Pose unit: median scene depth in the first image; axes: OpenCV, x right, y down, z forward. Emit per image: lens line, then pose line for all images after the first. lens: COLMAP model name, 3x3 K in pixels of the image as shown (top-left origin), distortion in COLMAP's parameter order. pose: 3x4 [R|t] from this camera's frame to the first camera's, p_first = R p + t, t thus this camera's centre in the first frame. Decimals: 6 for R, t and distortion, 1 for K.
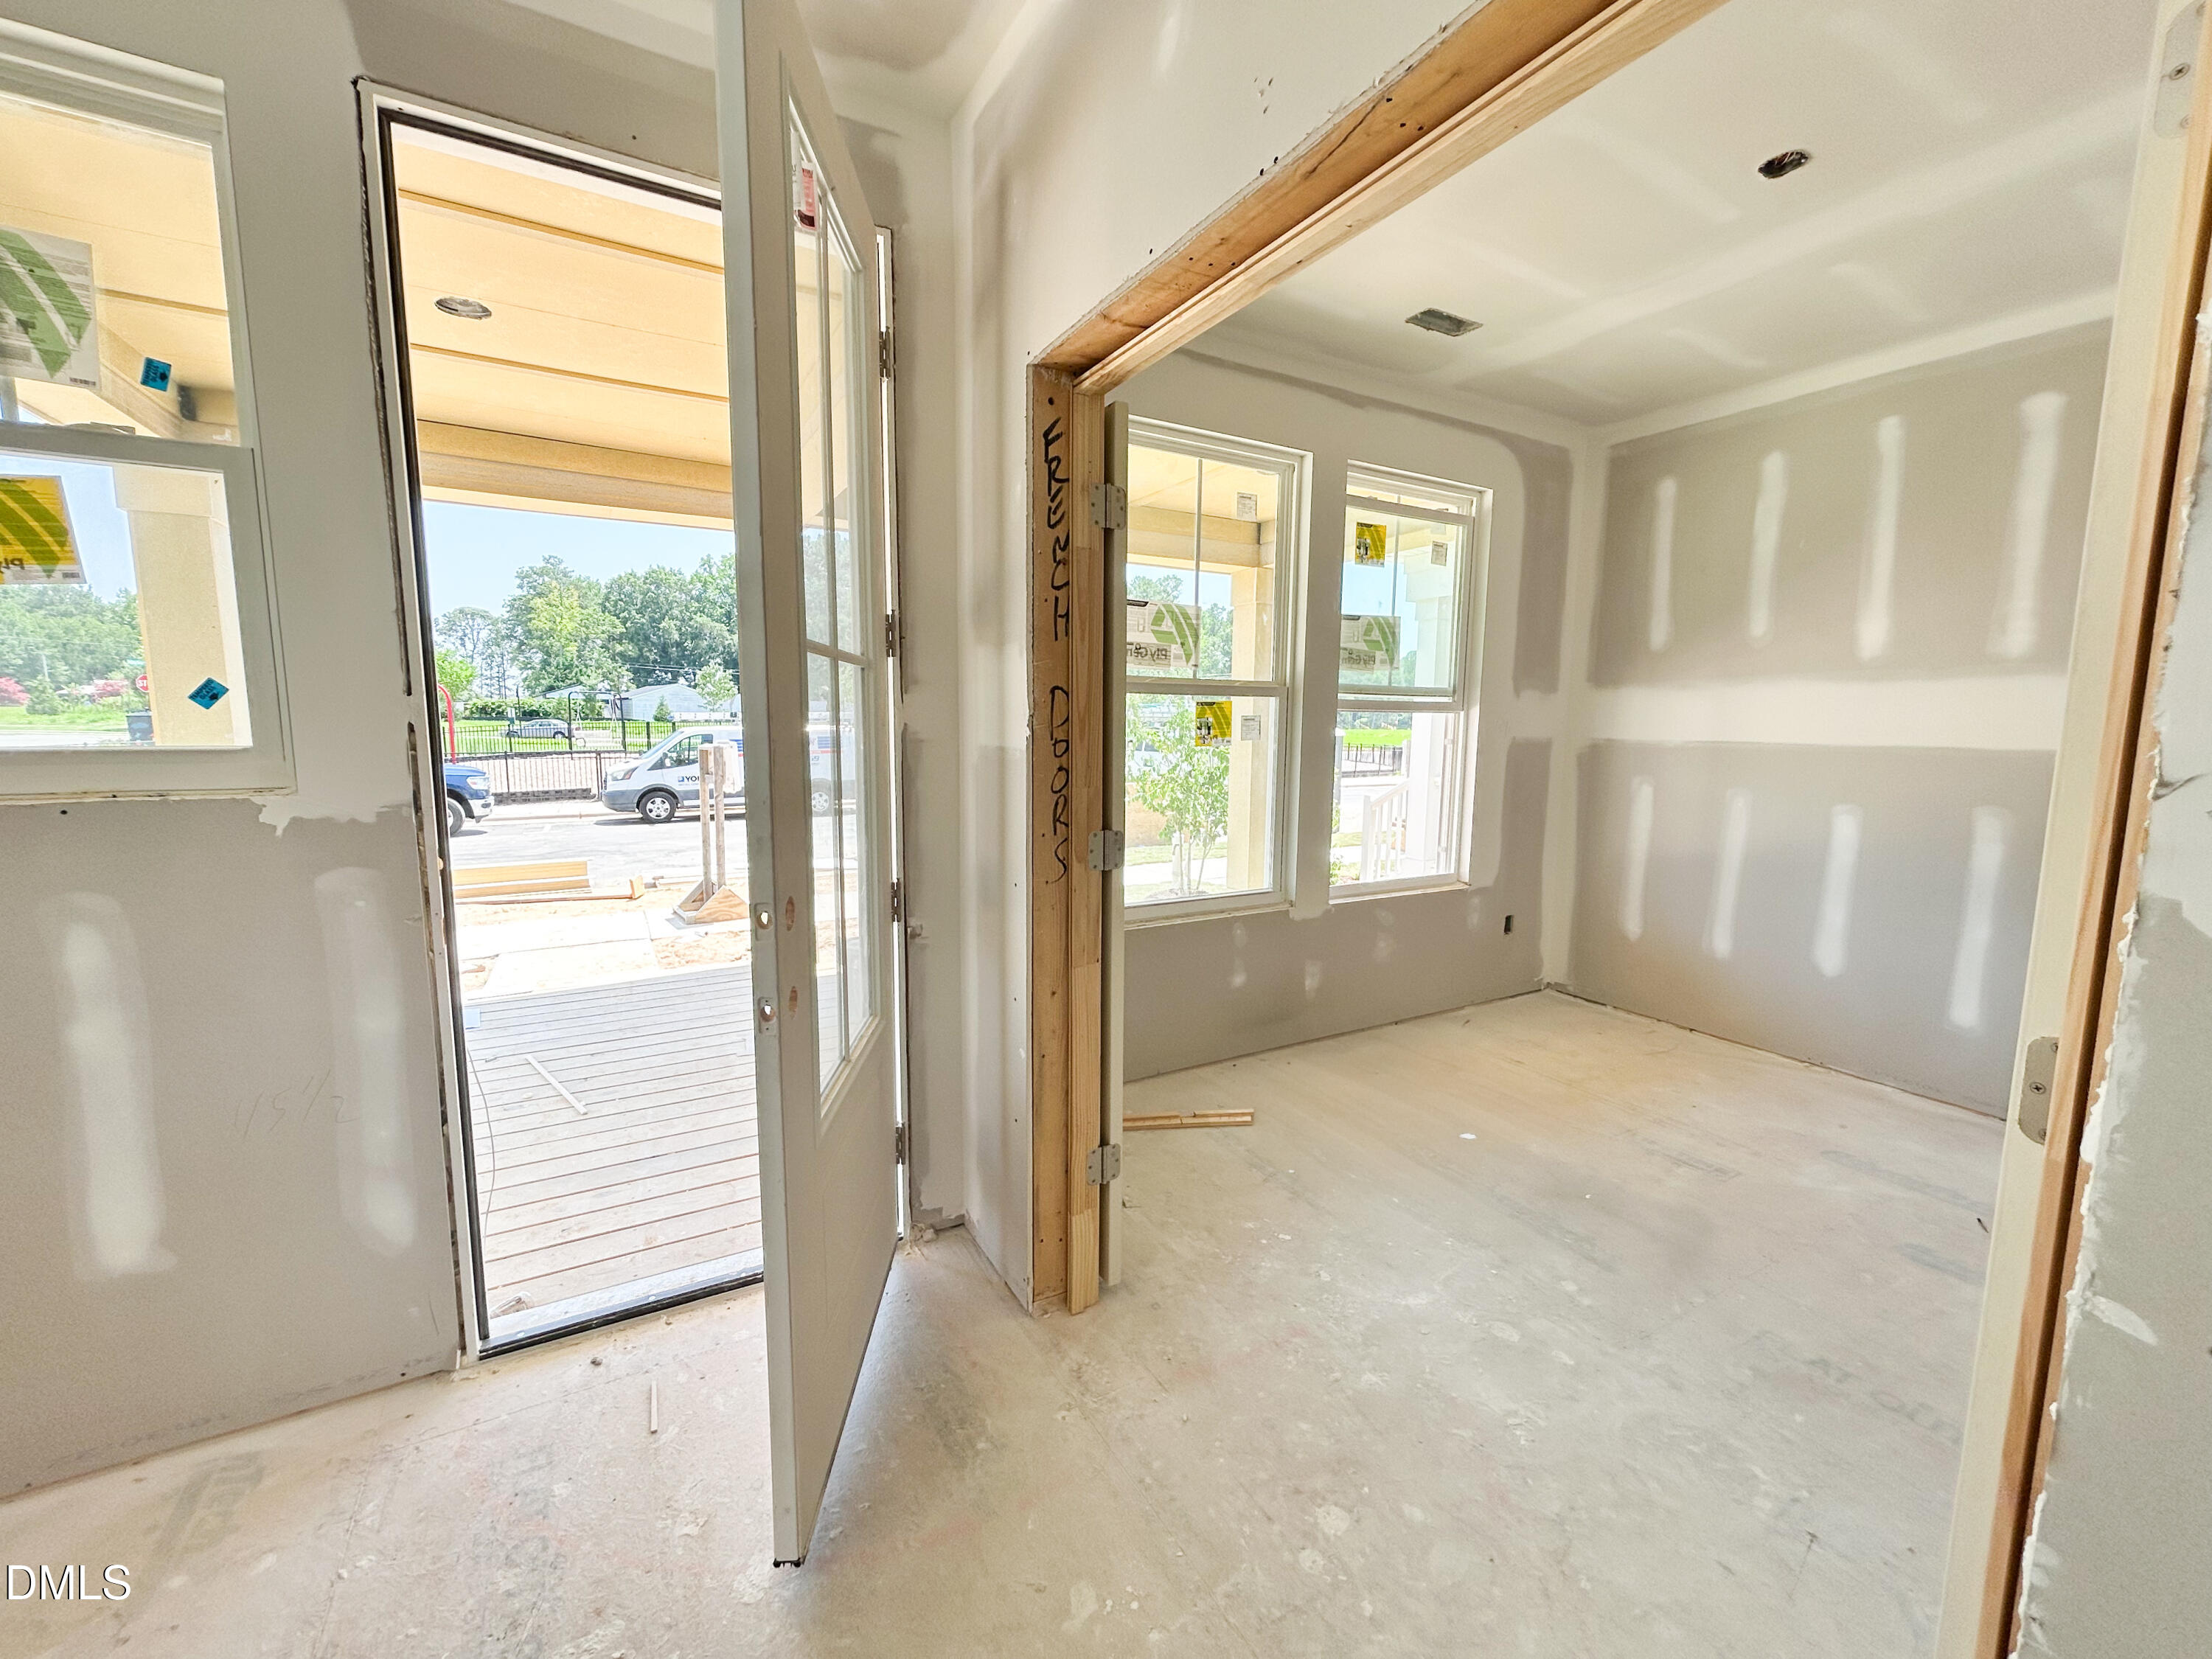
lens RADIAL K [[905.3, 0, 1106.0], [0, 905.3, 829.5], [0, 0, 1]] dist [-0.012207, 0.005368]
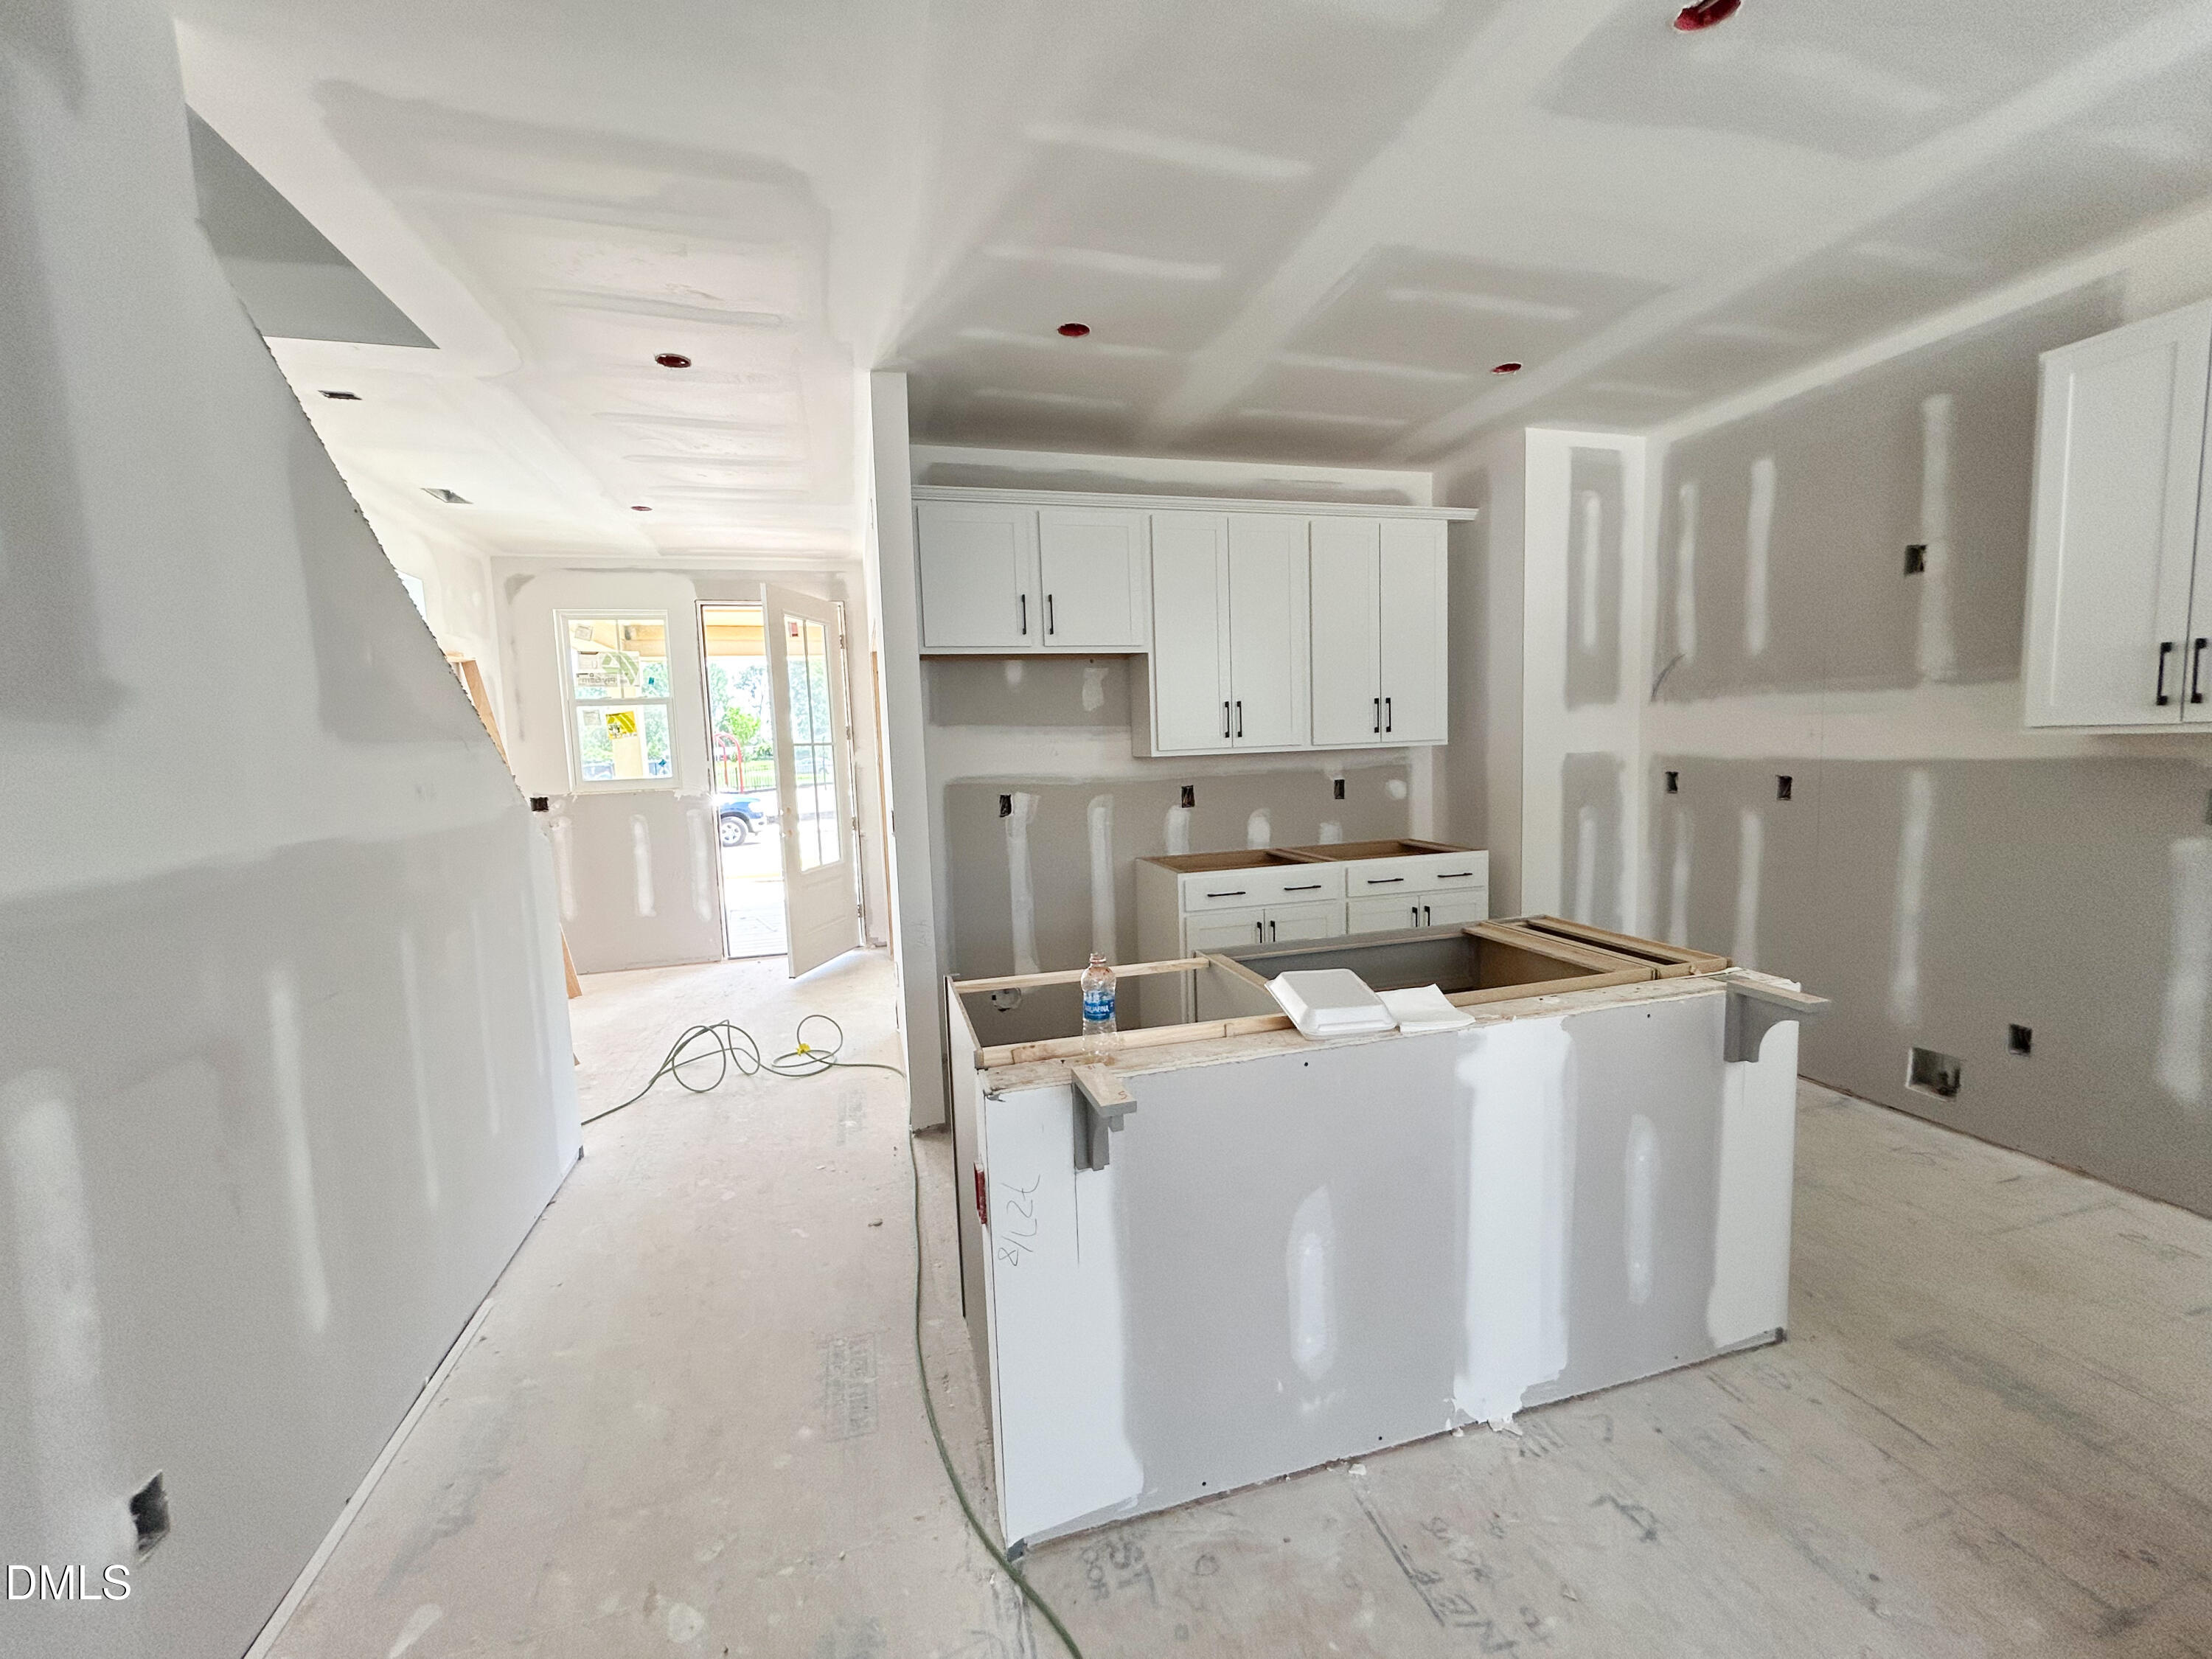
lens RADIAL K [[905.3, 0, 1106.0], [0, 905.3, 829.5], [0, 0, 1]] dist [-0.012207, 0.005368]
pose [[0.968874, -0.021887, -0.246583, 1.356113], [0.016718, 0.999595, -0.023037, 0.192010], [0.246987, 0.018198, 0.968848, -1.725943]]
